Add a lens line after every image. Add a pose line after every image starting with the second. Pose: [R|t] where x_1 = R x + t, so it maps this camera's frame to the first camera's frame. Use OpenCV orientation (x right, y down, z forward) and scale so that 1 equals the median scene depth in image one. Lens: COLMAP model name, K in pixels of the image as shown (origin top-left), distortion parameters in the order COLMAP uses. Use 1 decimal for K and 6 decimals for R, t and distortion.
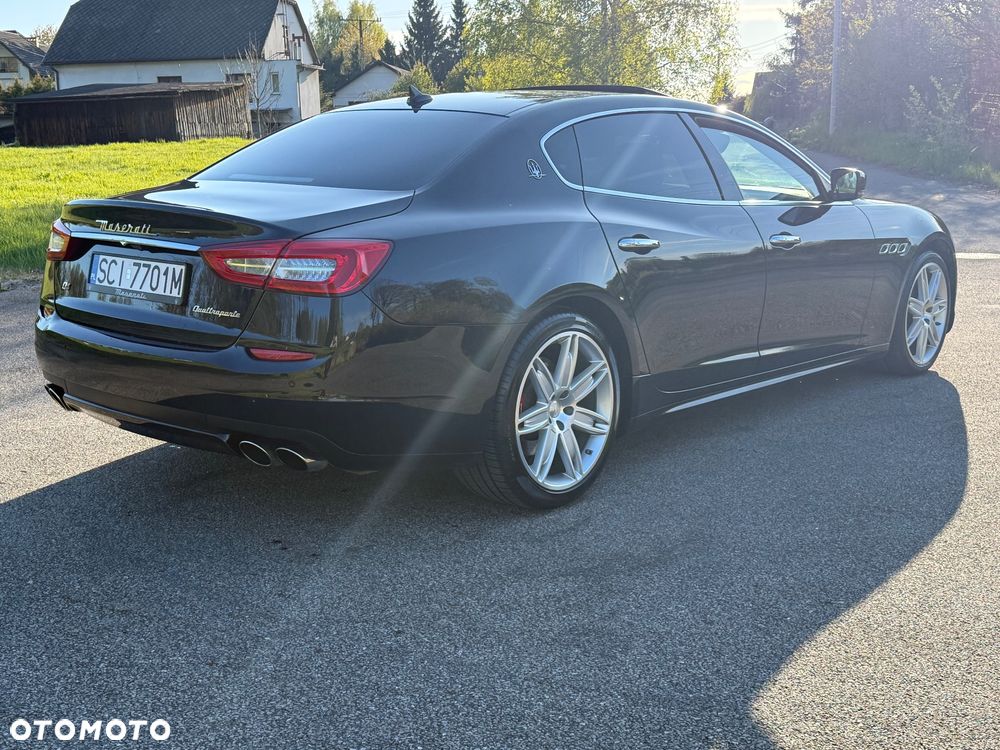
lens RADIAL K [[1171.9, 0, 491.8], [0, 1171.9, 374.2], [0, 0, 1]] dist [0.202126, -0.457738]
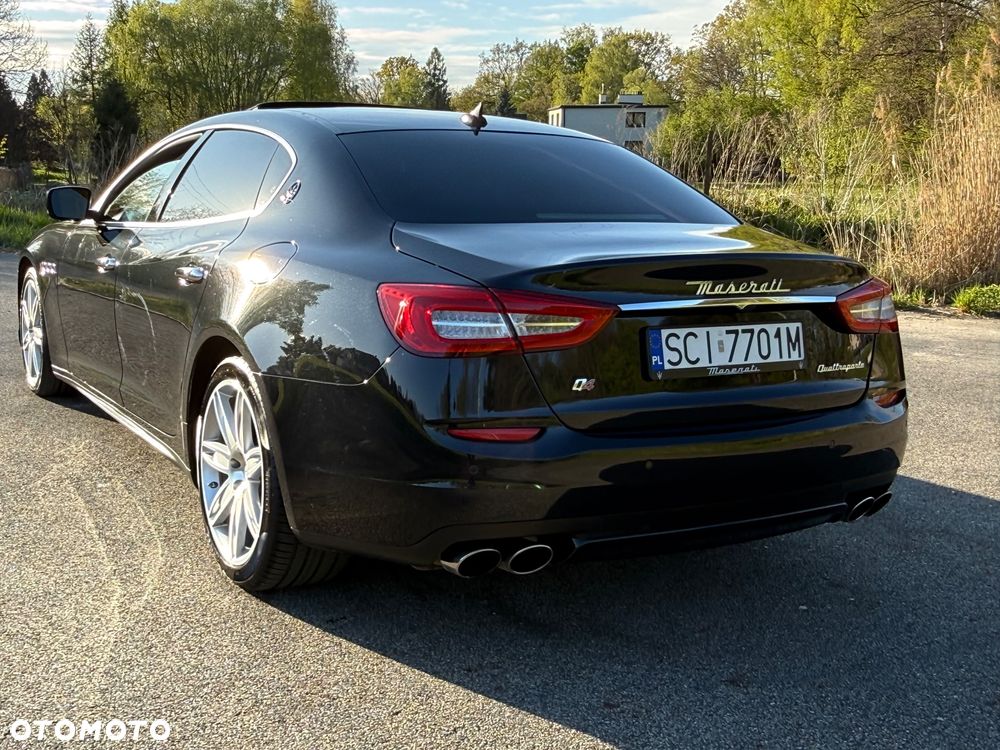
lens RADIAL K [[1176.1, 0, 500.0], [0, 1176.1, 375.0], [0, 0, 1]] dist [0.211967, -0.507288]
pose [[0.298979, -0.155070, 0.941576, -1.068367], [0.151579, 0.981898, 0.113580, -0.173184], [-0.942144, 0.108765, 0.317072, 0.877929]]
